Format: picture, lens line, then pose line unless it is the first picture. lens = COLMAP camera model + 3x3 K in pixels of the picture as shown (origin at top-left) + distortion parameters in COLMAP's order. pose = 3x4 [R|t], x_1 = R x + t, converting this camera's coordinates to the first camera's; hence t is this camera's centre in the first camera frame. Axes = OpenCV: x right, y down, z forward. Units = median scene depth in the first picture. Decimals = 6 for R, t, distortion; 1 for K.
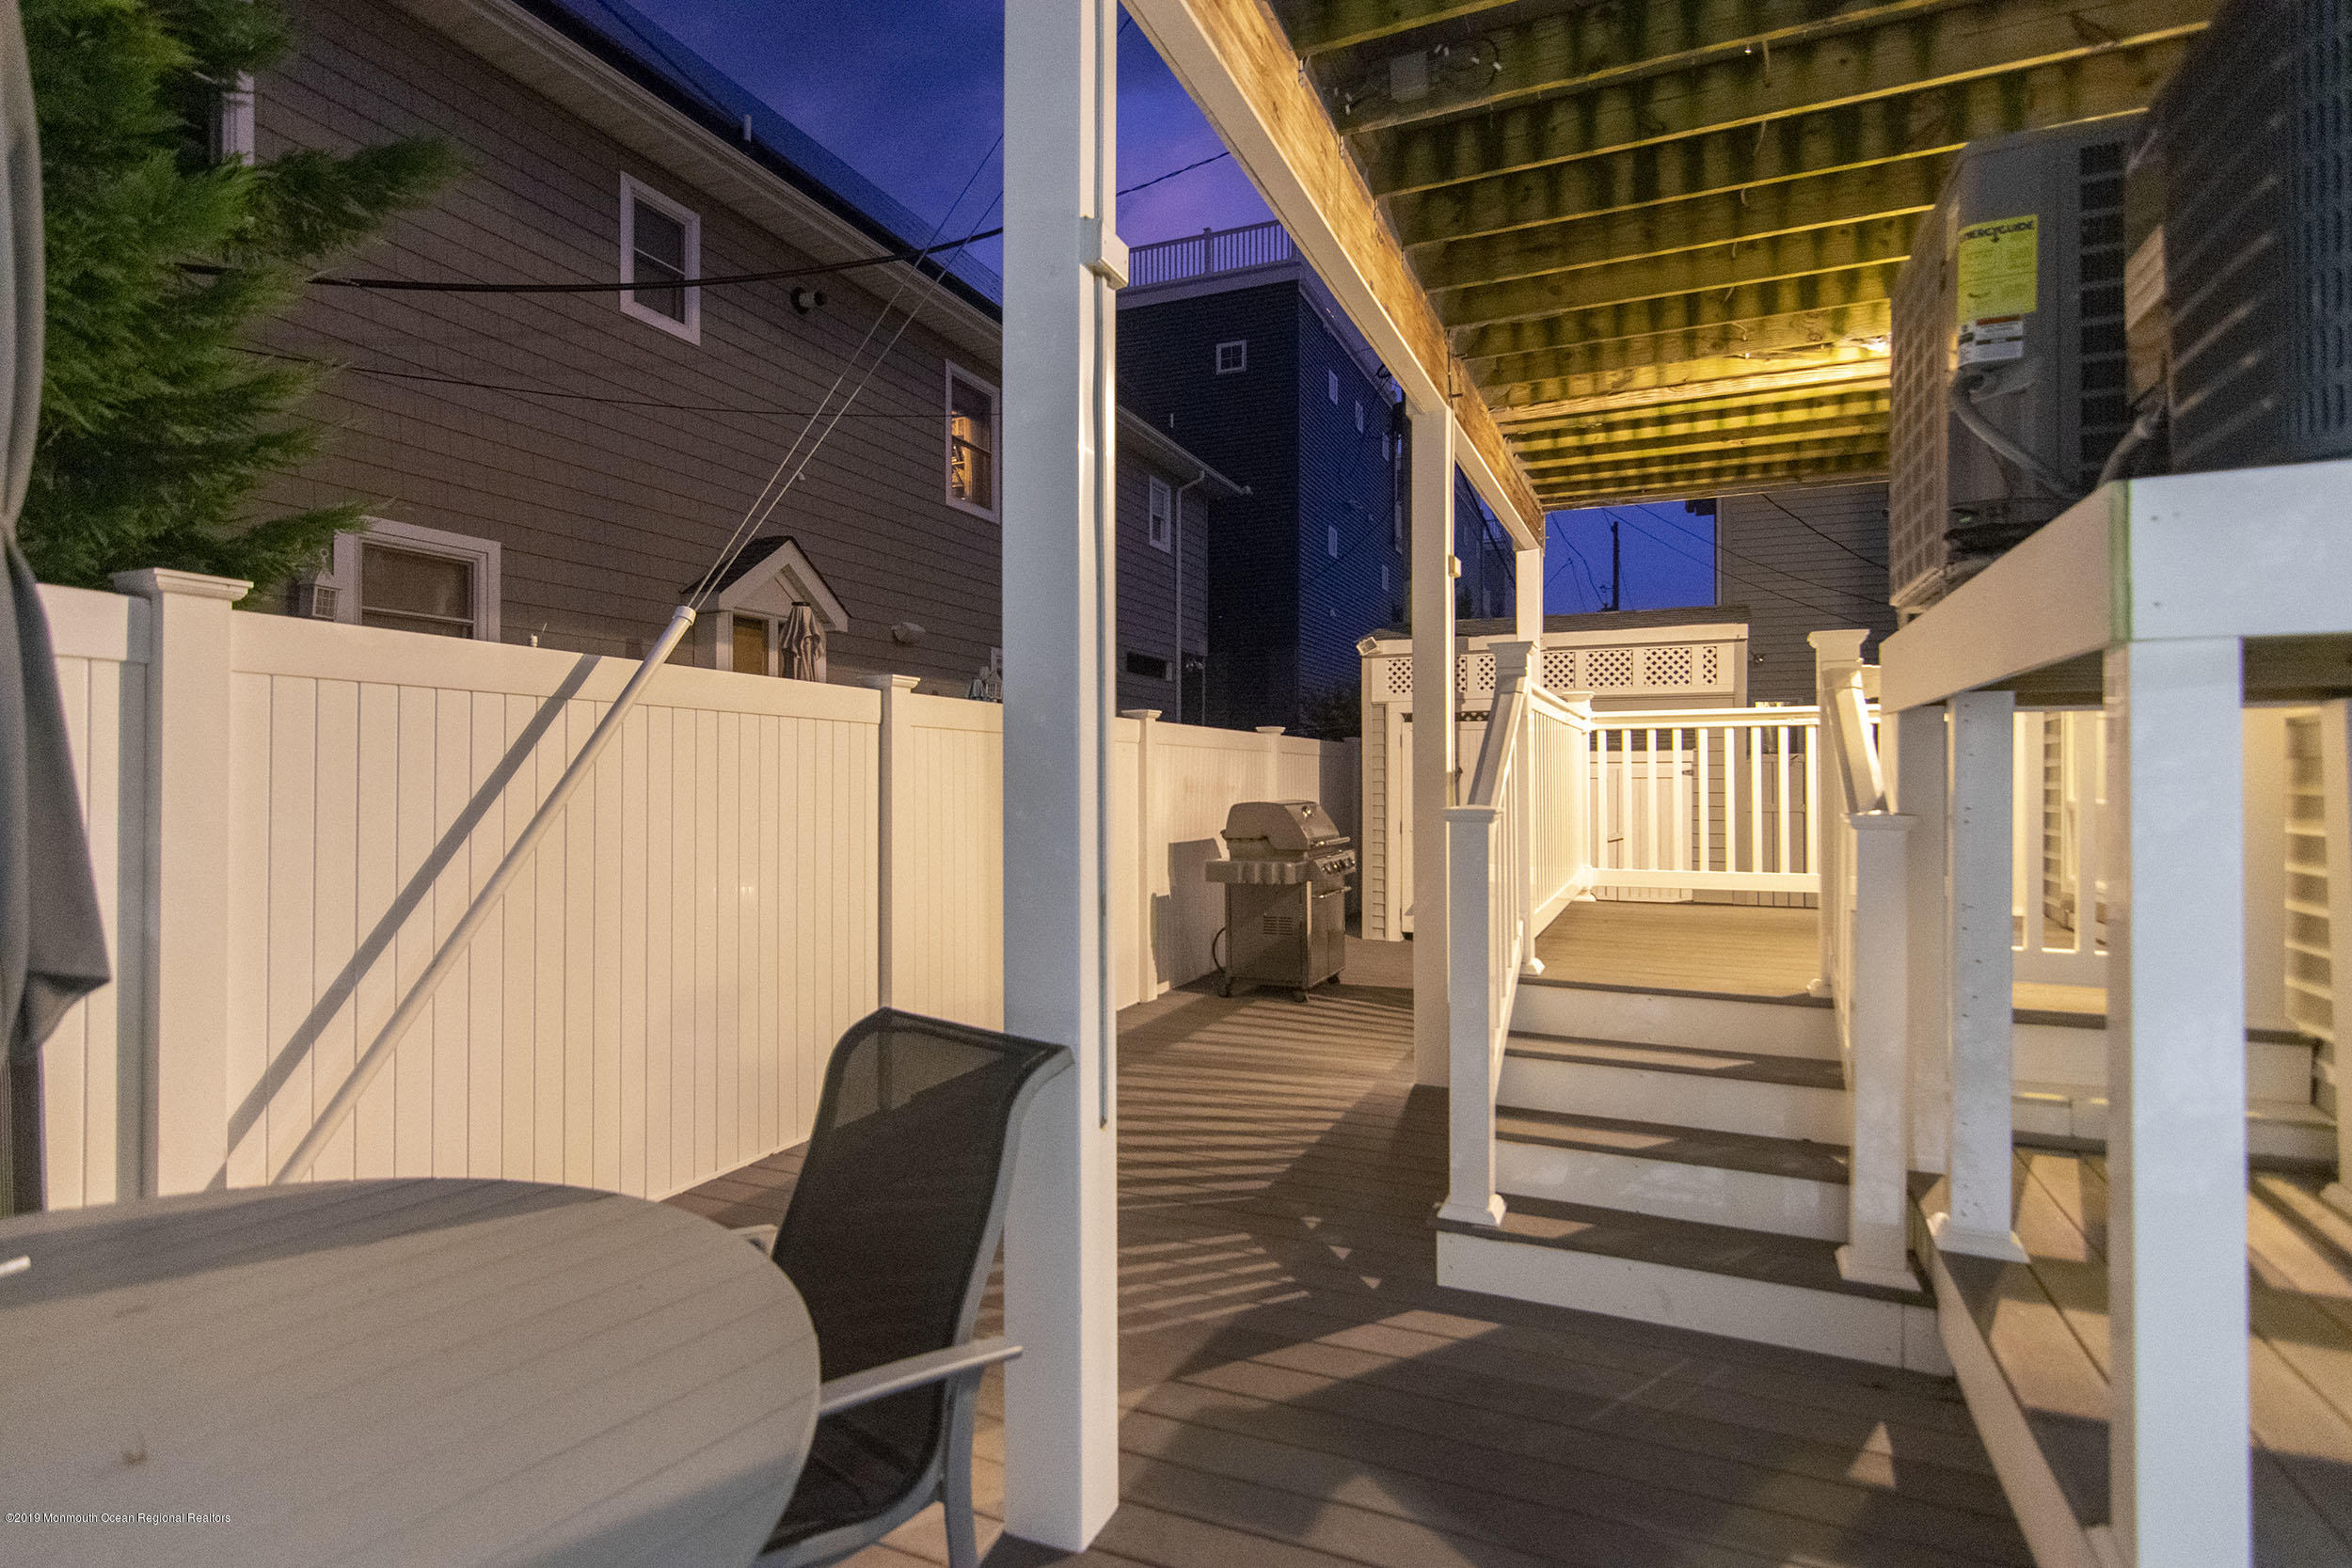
lens RADIAL K [[1159.3, 0, 1176.0], [0, 1159.3, 784.0], [0, 0, 1]] dist [-0.014501, -0.000158]
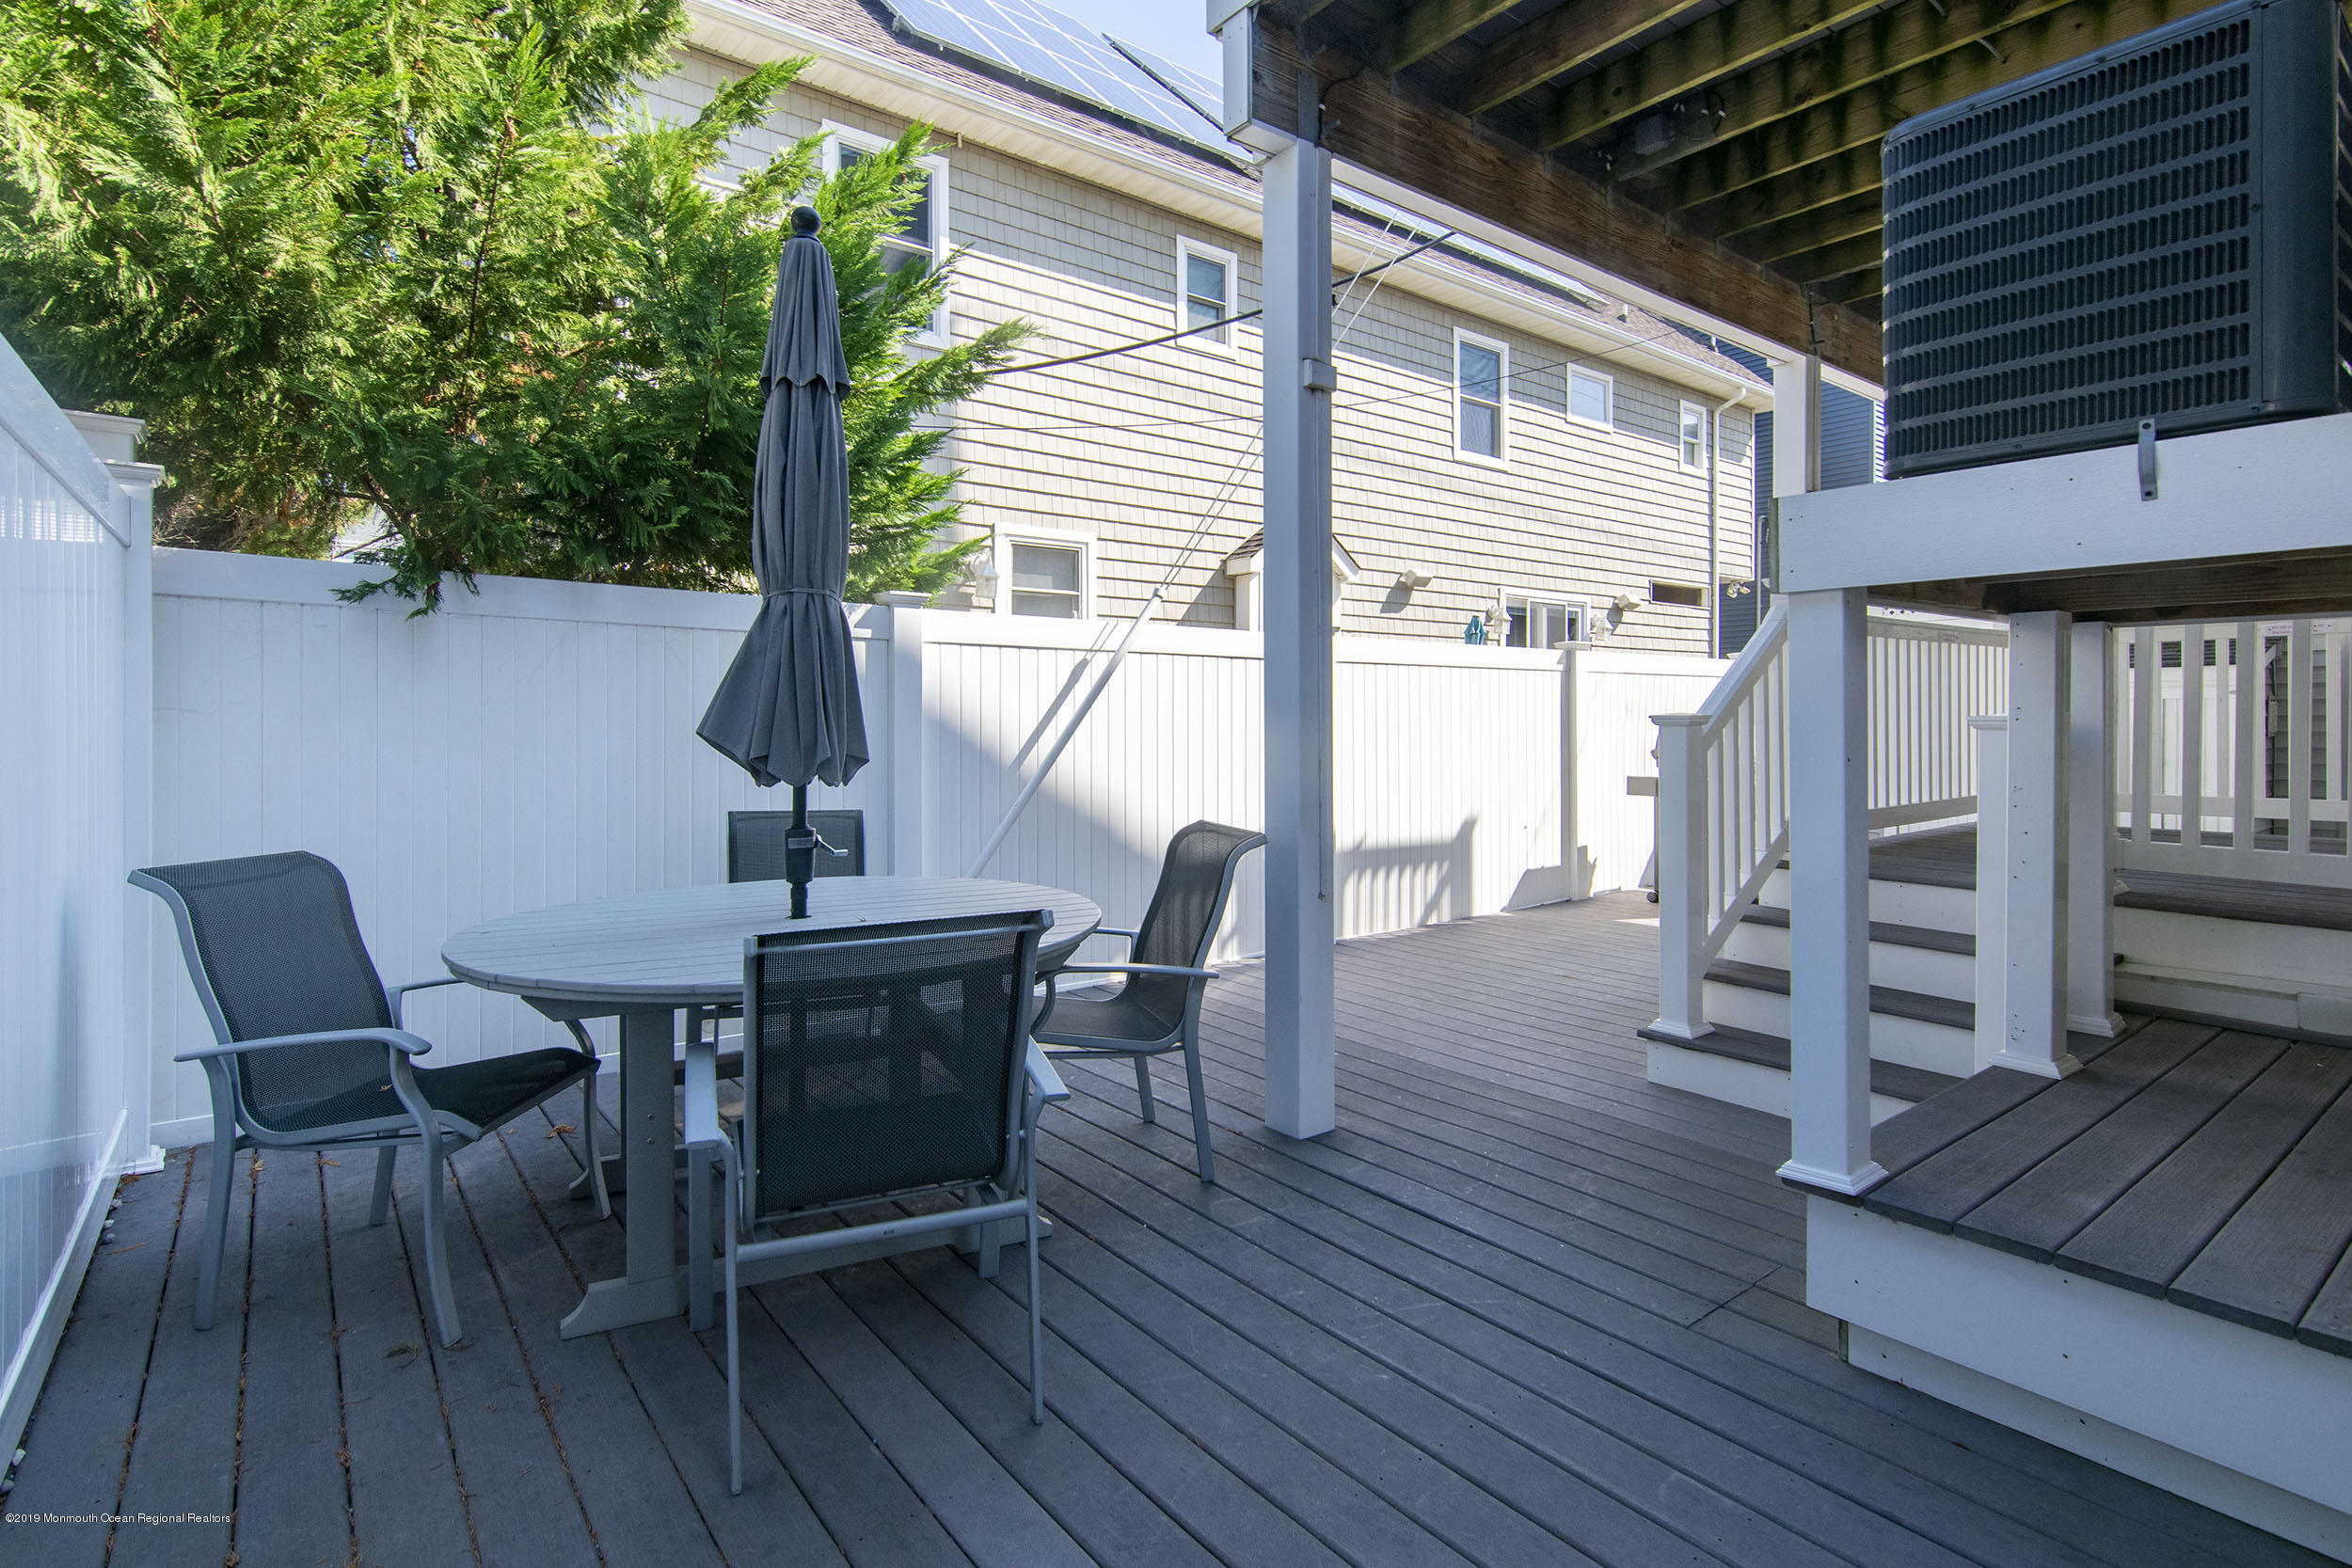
lens RADIAL K [[1158.3, 0, 1160.0], [0, 1158.3, 717.0], [0, 0, 1]] dist [-0.000076, -0.000682]
pose [[0.872811, -0.001210, -0.488056, 0.341675], [-0.000267, 0.999996, -0.002957, 0.025371], [0.488058, 0.002711, 0.872807, -0.358322]]
